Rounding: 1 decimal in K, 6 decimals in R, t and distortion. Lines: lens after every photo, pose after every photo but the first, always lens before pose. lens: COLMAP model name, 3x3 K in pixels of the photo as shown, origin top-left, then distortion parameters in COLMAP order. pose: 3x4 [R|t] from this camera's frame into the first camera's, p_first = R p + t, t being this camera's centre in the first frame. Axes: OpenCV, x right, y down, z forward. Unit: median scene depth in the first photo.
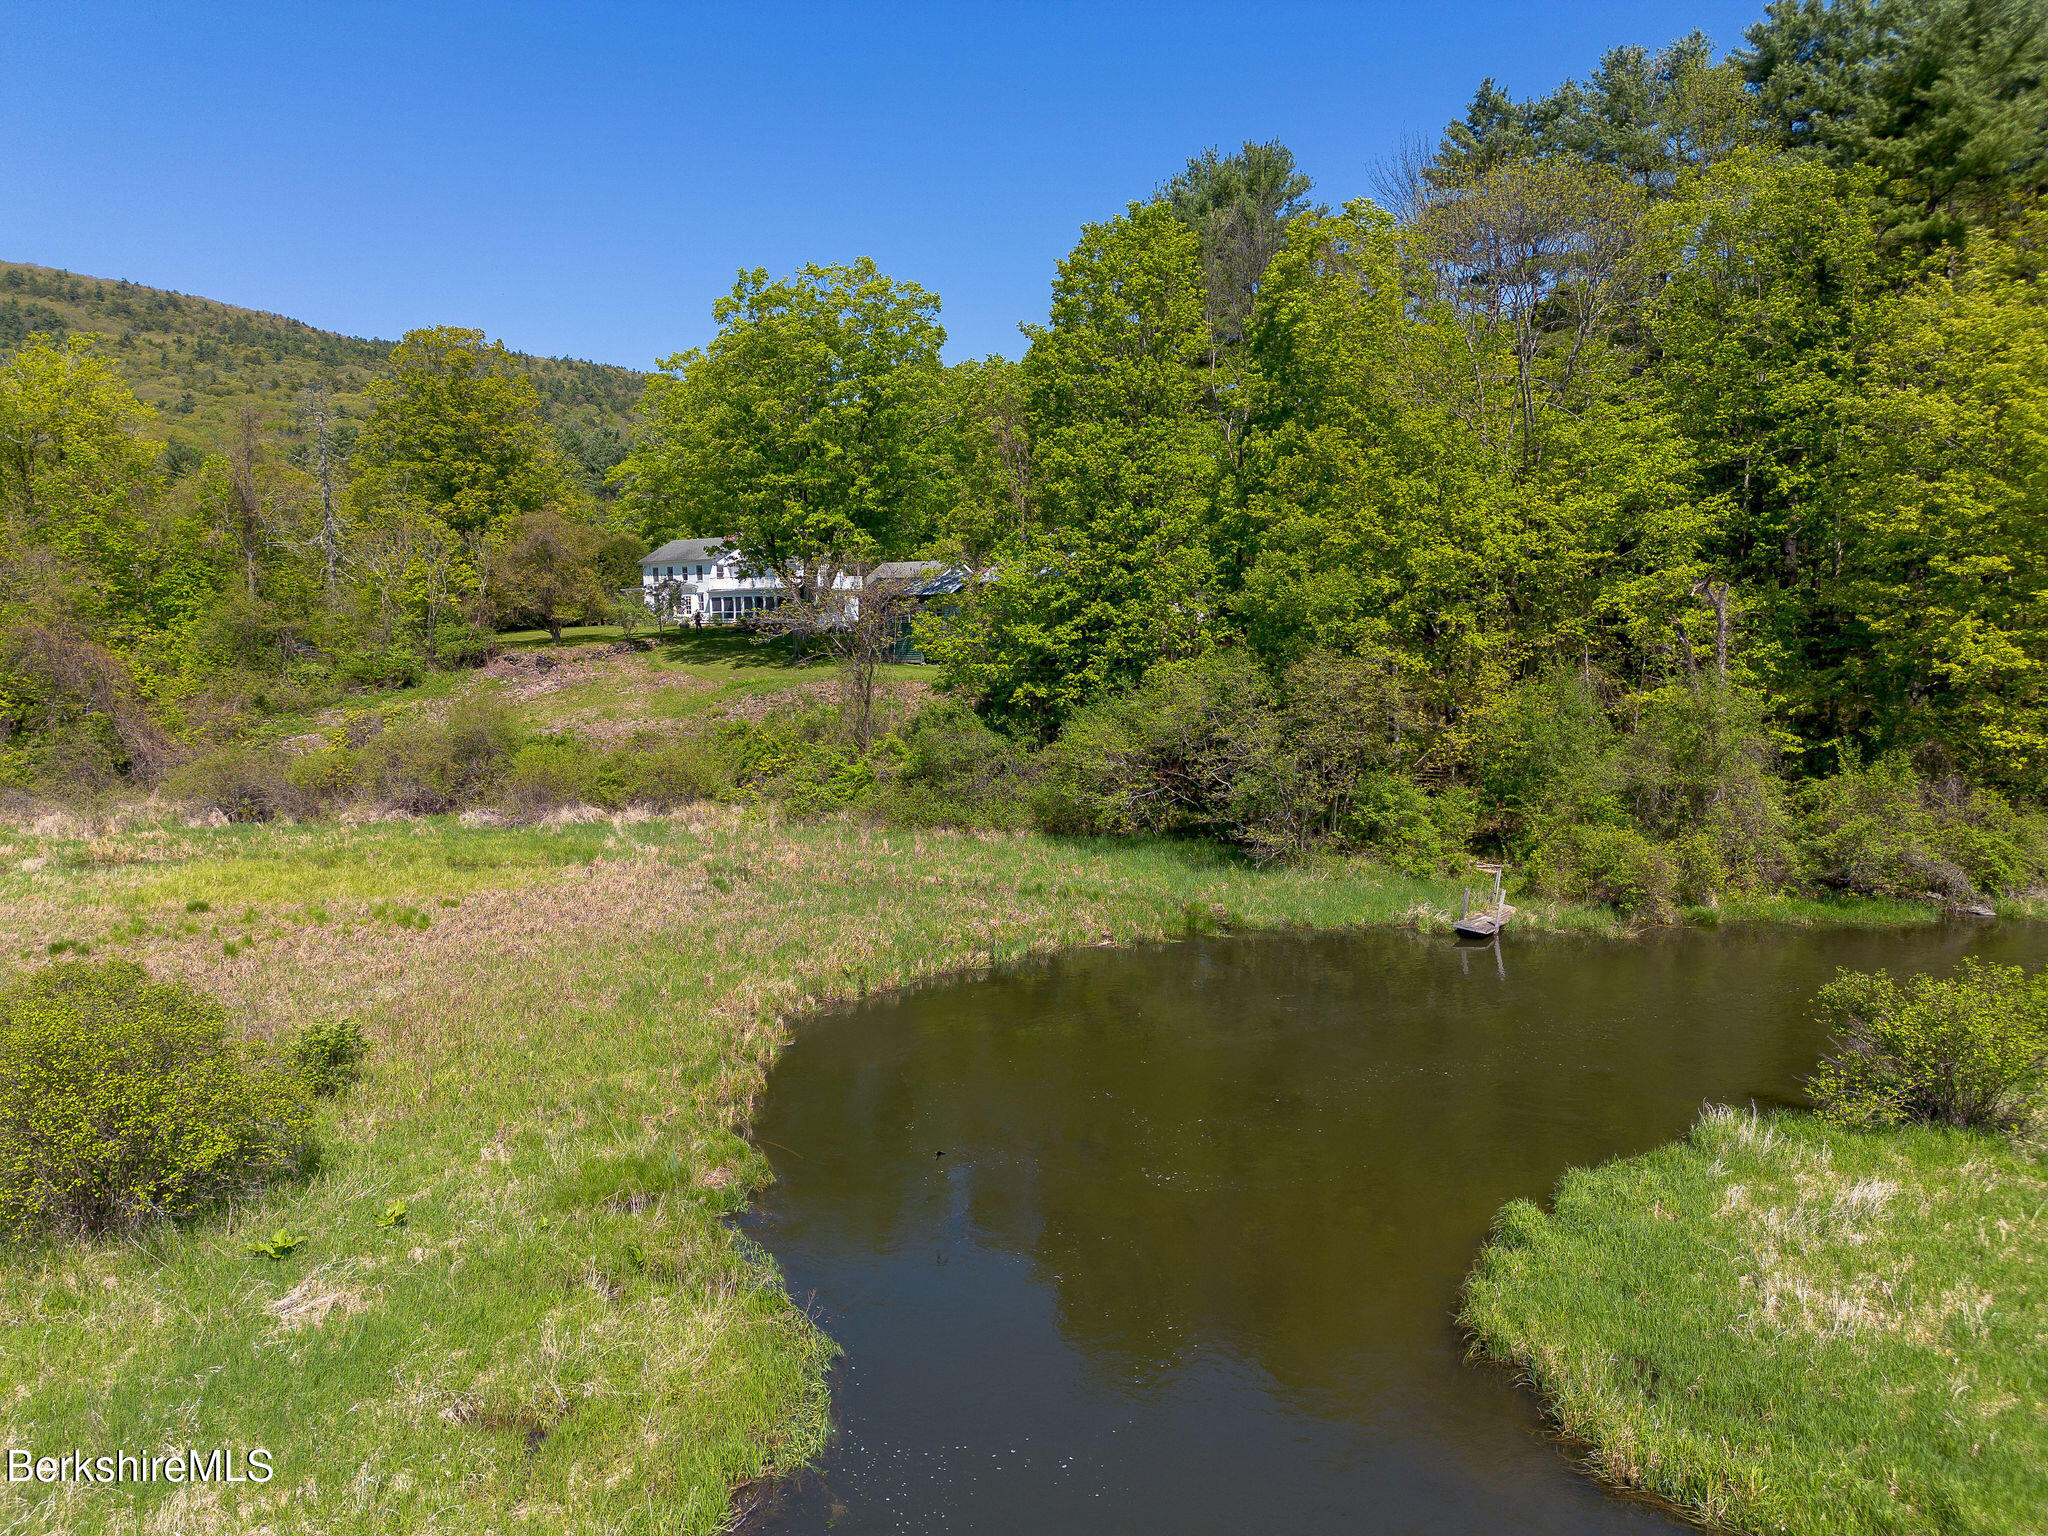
lens RADIAL K [[1432.6, 0, 1025.5], [0, 1432.6, 783.1], [0, 0, 1]] dist [0.060700, -0.044143]
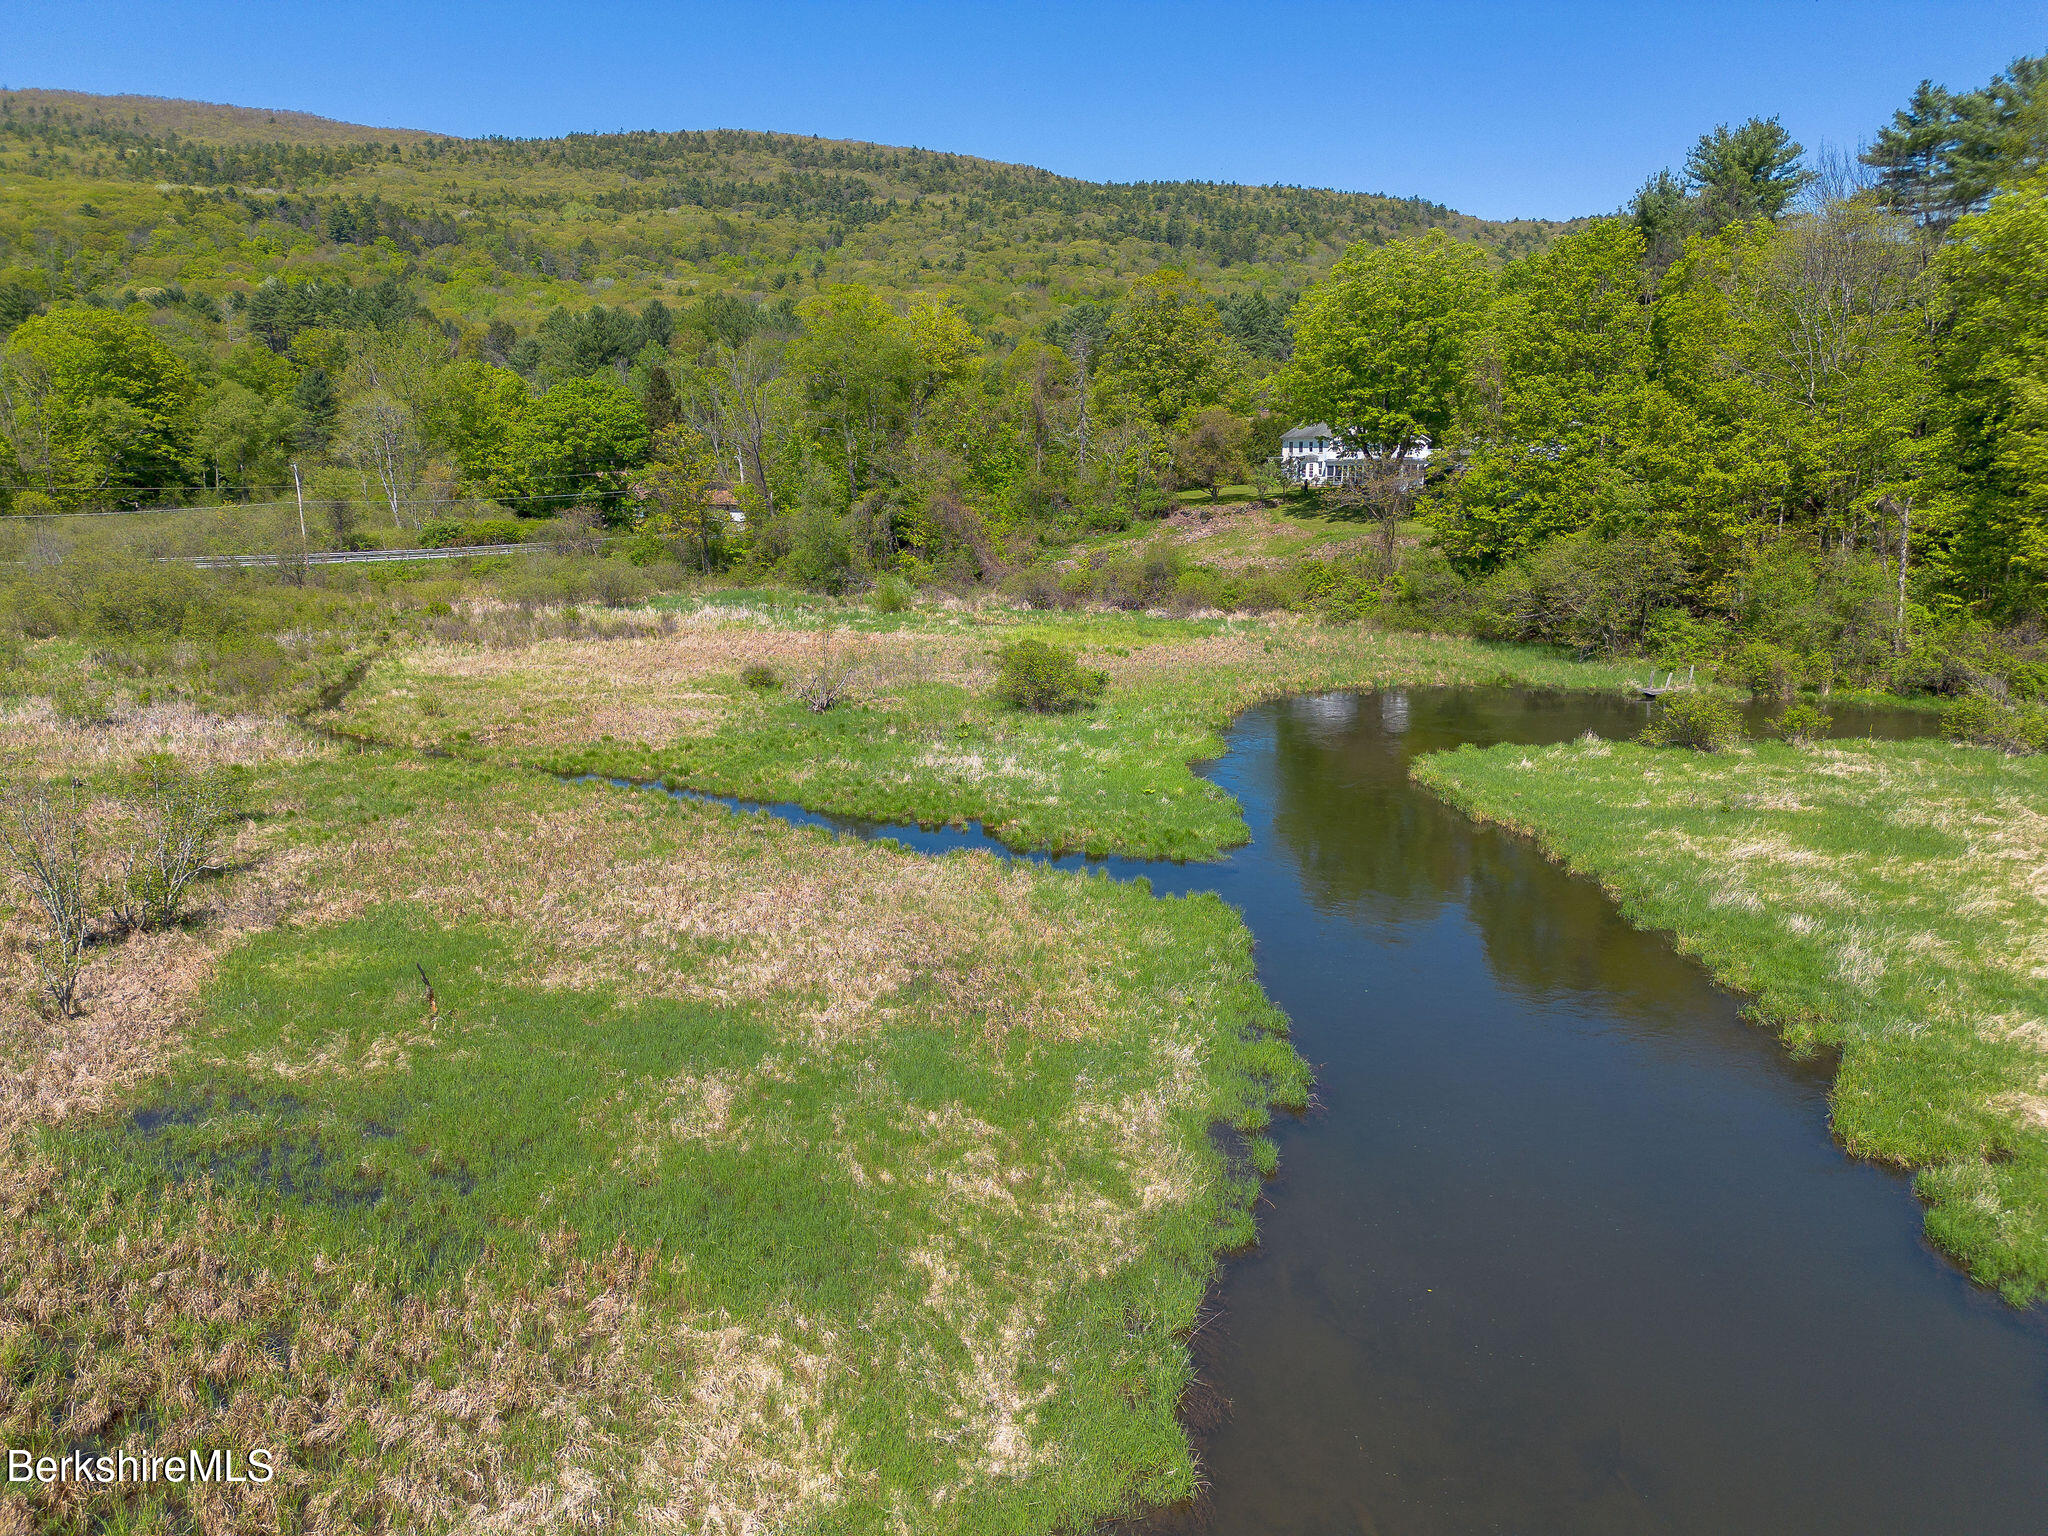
lens RADIAL K [[1432.6, 0, 1022.1], [0, 1432.6, 766.1], [0, 0, 1]] dist [0.060700, -0.044143]
pose [[0.893310, 0.098168, -0.438590, 0.185064], [-0.049882, 0.991481, 0.120320, 0.005117], [0.446665, -0.085605, 0.890596, -0.458617]]
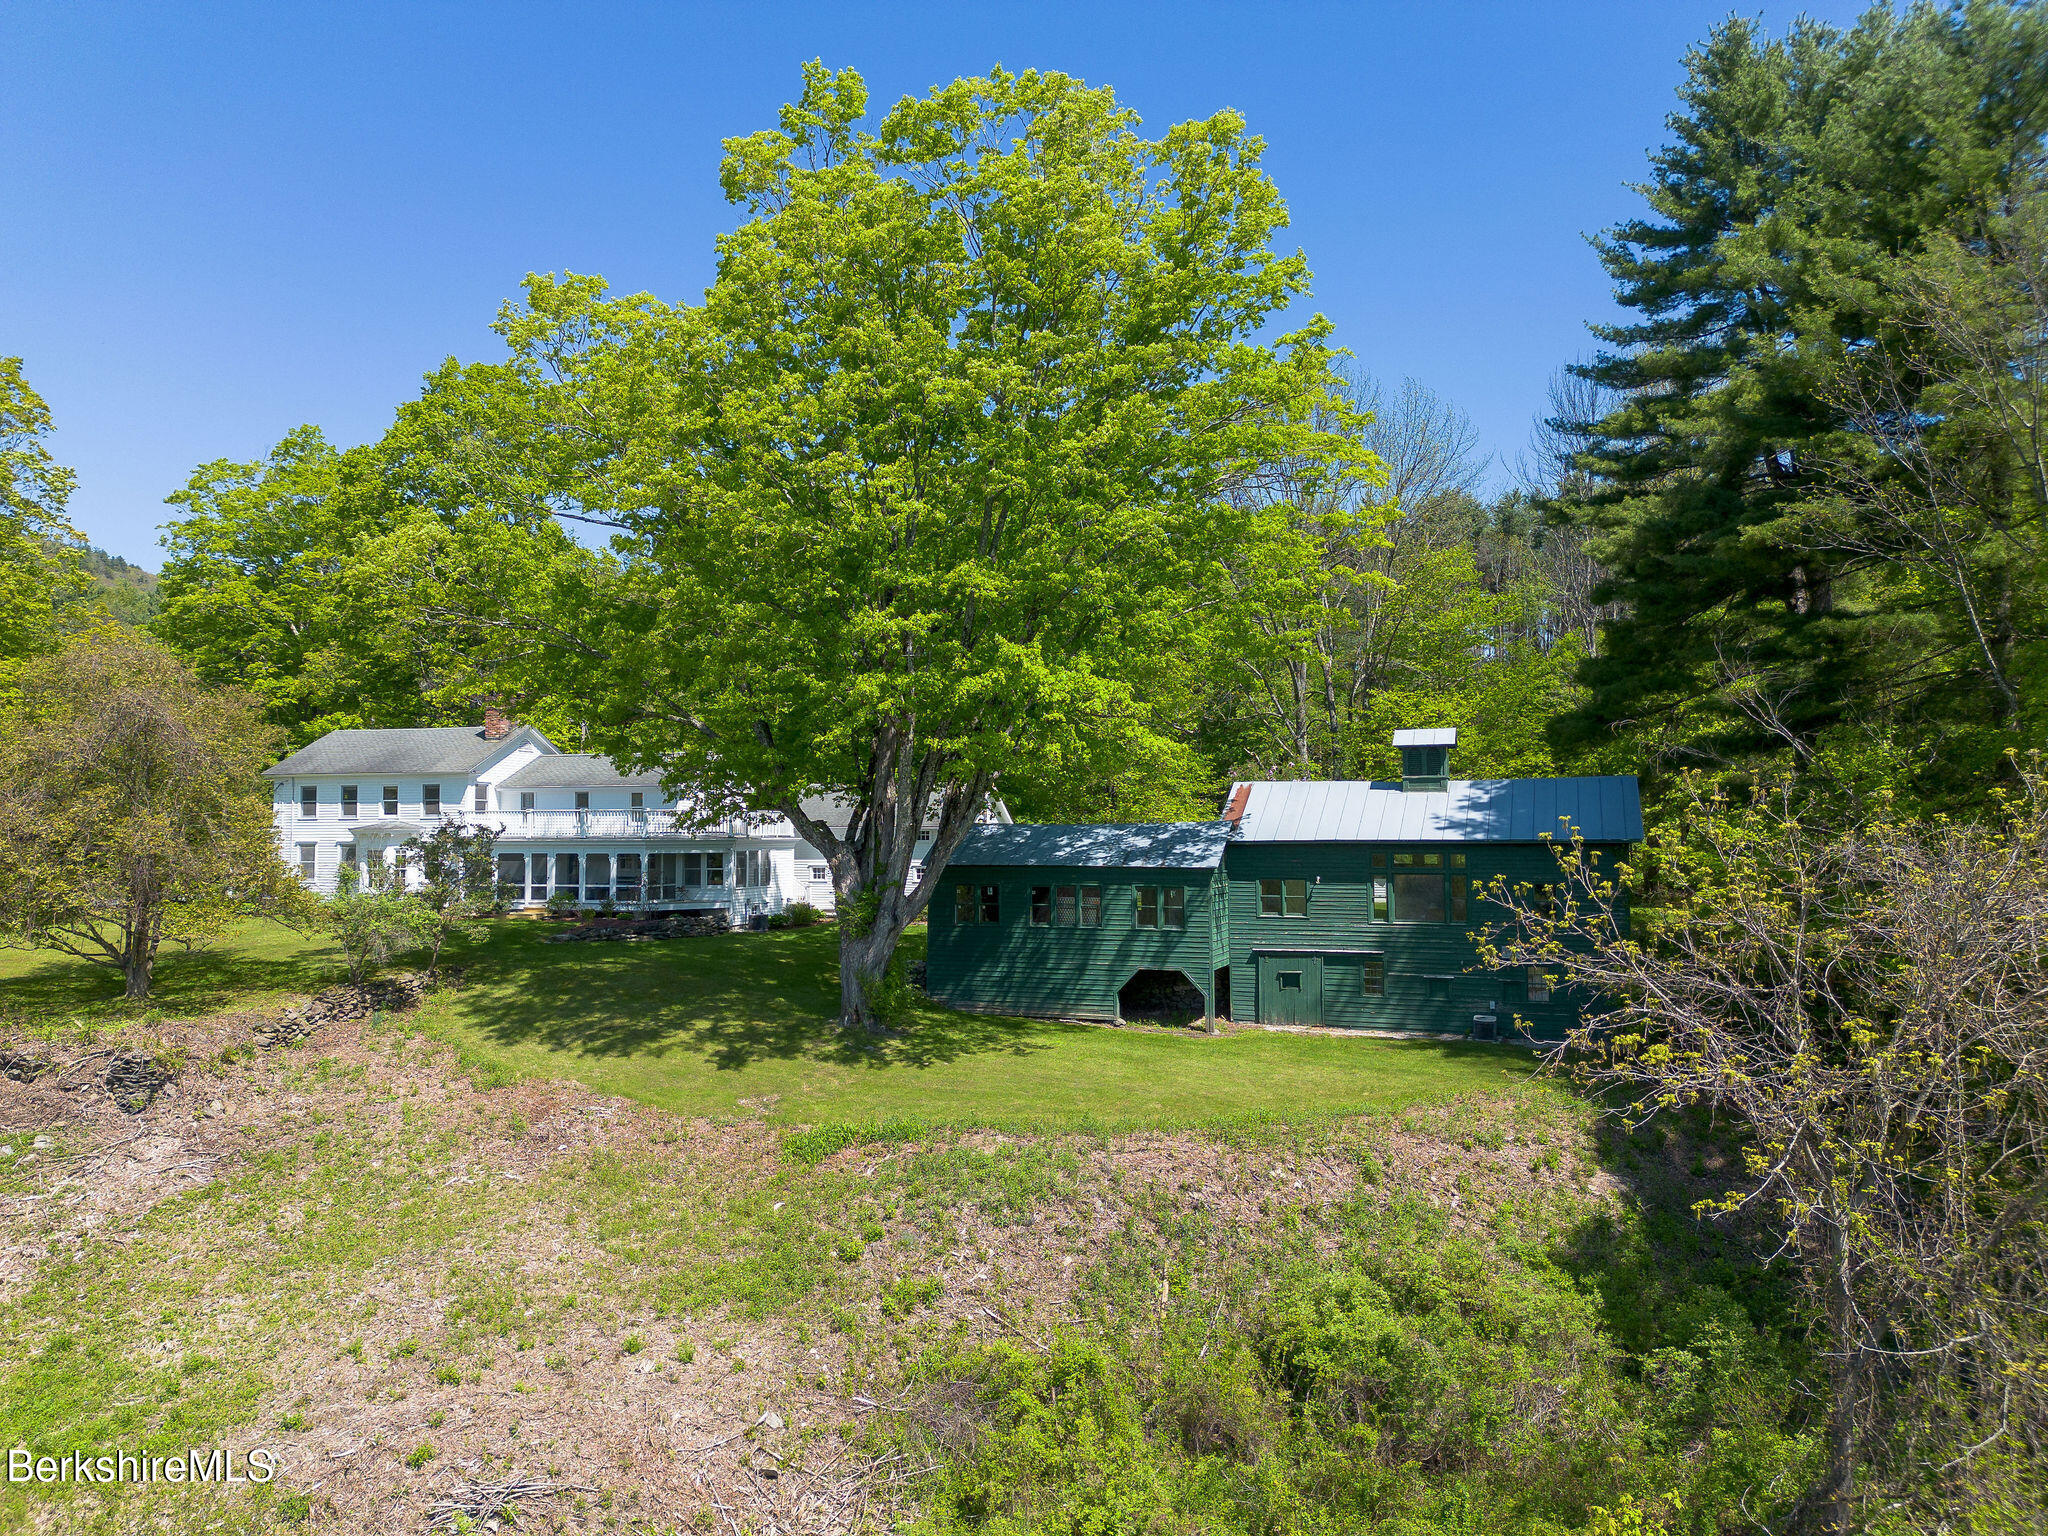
lens RADIAL K [[1432.6, 0, 1034.6], [0, 1432.6, 769.2], [0, 0, 1]] dist [0.060700, -0.044143]
pose [[0.929512, 0.024888, 0.367951, -0.269018], [0.032039, 0.988498, -0.147799, -0.098747], [-0.367398, 0.149170, 0.918024, 0.607110]]
